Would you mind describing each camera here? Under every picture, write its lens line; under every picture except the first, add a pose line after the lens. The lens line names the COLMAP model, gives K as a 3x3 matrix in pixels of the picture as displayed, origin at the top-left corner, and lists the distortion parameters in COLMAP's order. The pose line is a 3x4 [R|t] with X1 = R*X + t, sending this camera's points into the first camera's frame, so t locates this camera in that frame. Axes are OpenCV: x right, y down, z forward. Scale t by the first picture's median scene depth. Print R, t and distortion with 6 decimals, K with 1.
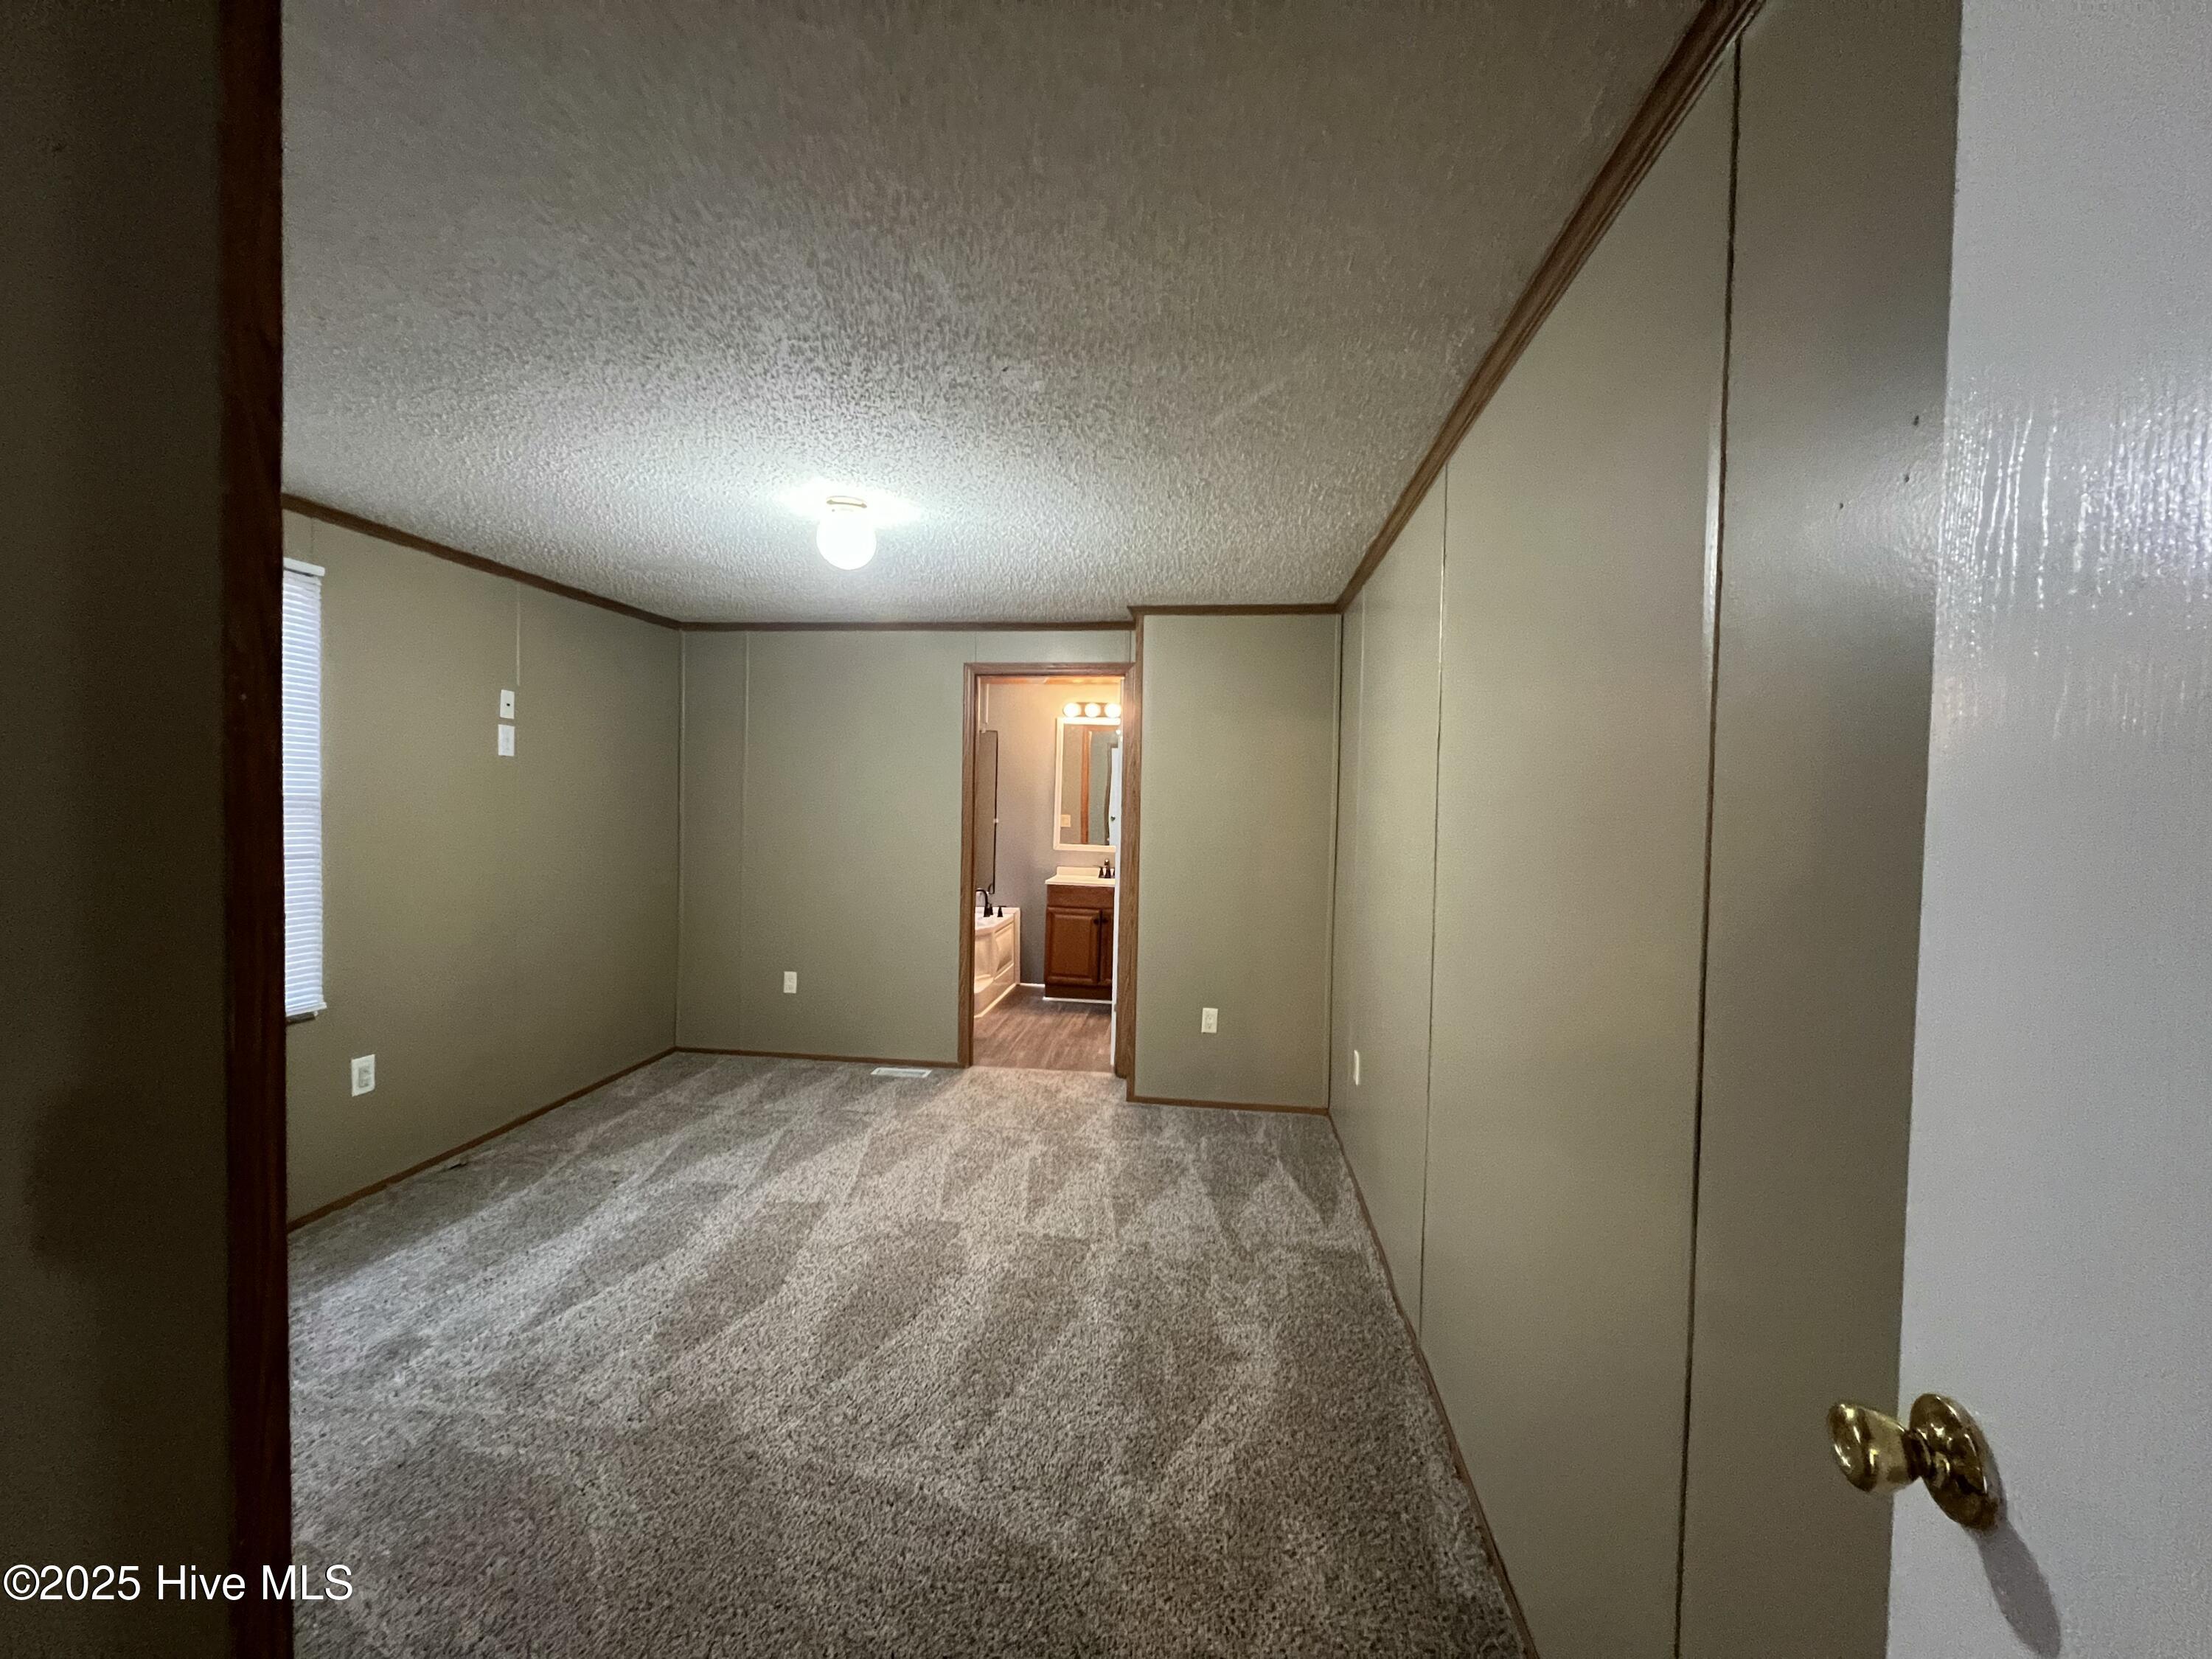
lens RADIAL K [[890.7, 0, 1102.7], [0, 890.7, 824.6], [0, 0, 1]] dist [0.001032, 0.000121]
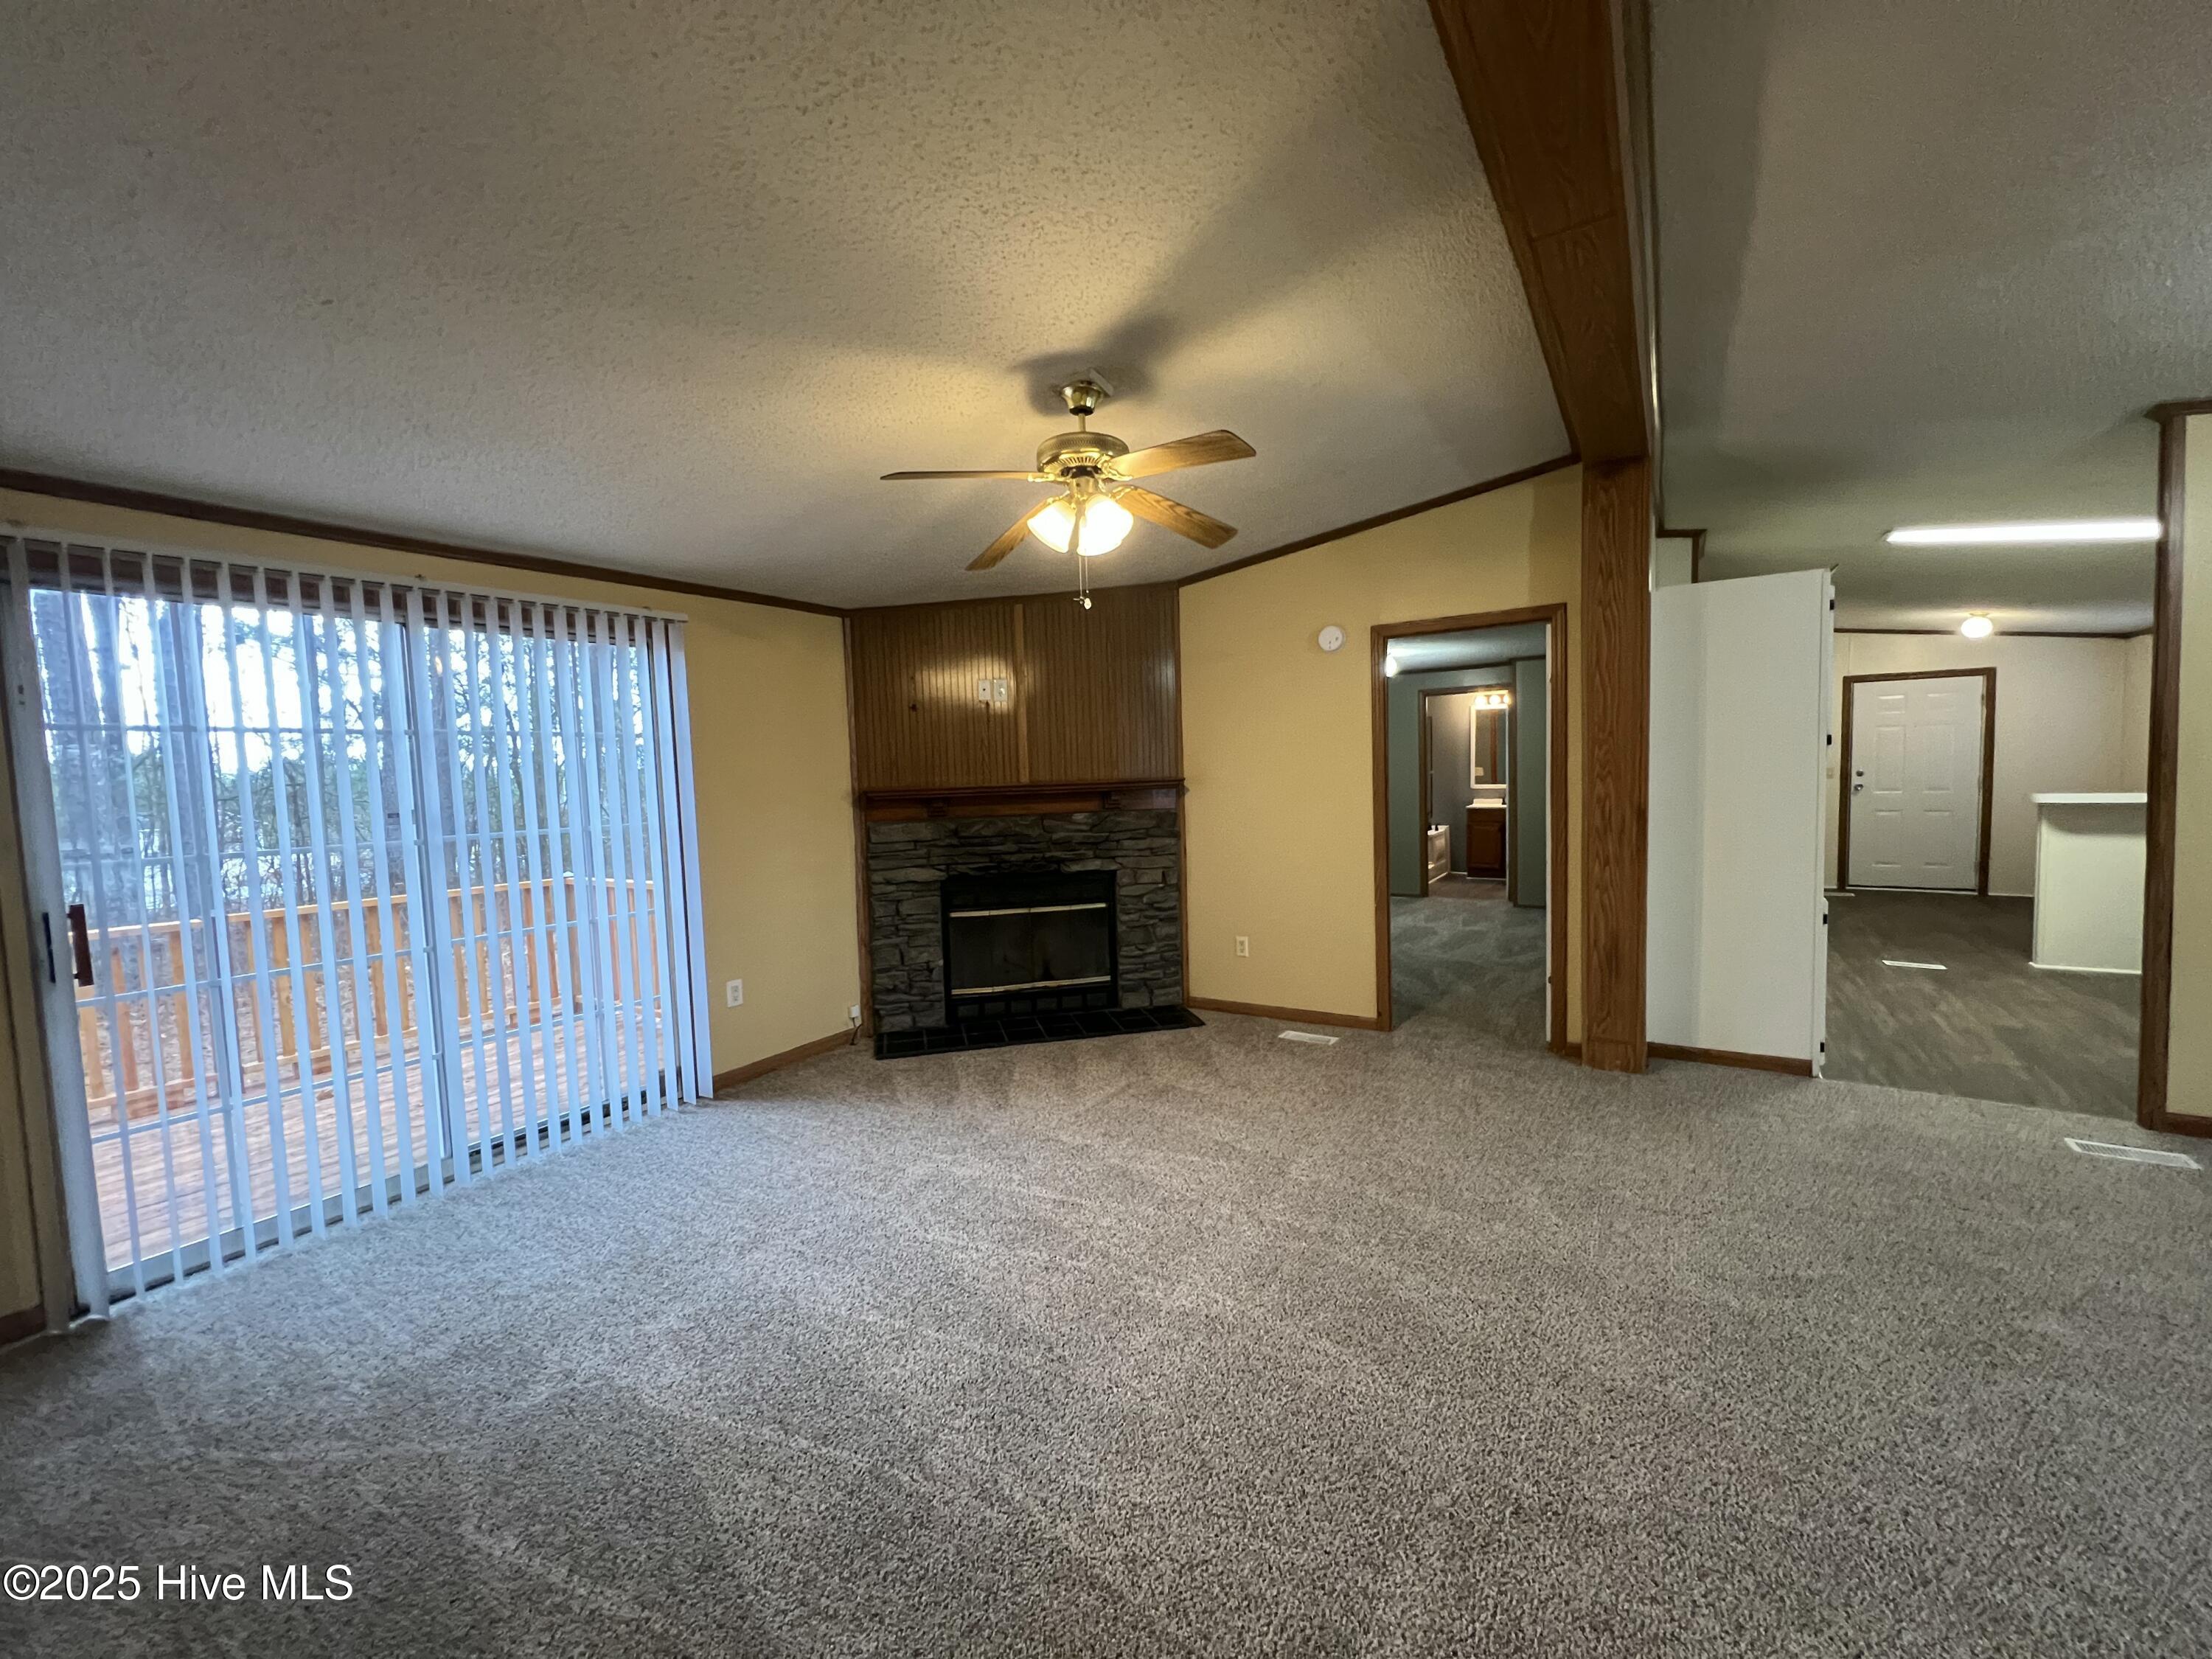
lens RADIAL K [[876.3, 0, 1099.6], [0, 876.3, 832.6], [0, 0, 1]] dist [-0.000753, -0.000058]
pose [[0.897897, -0.022879, -0.439610, 0.037889], [0.042731, 0.998462, 0.035313, 0.024533], [0.438127, -0.050493, 0.897494, -0.747451]]
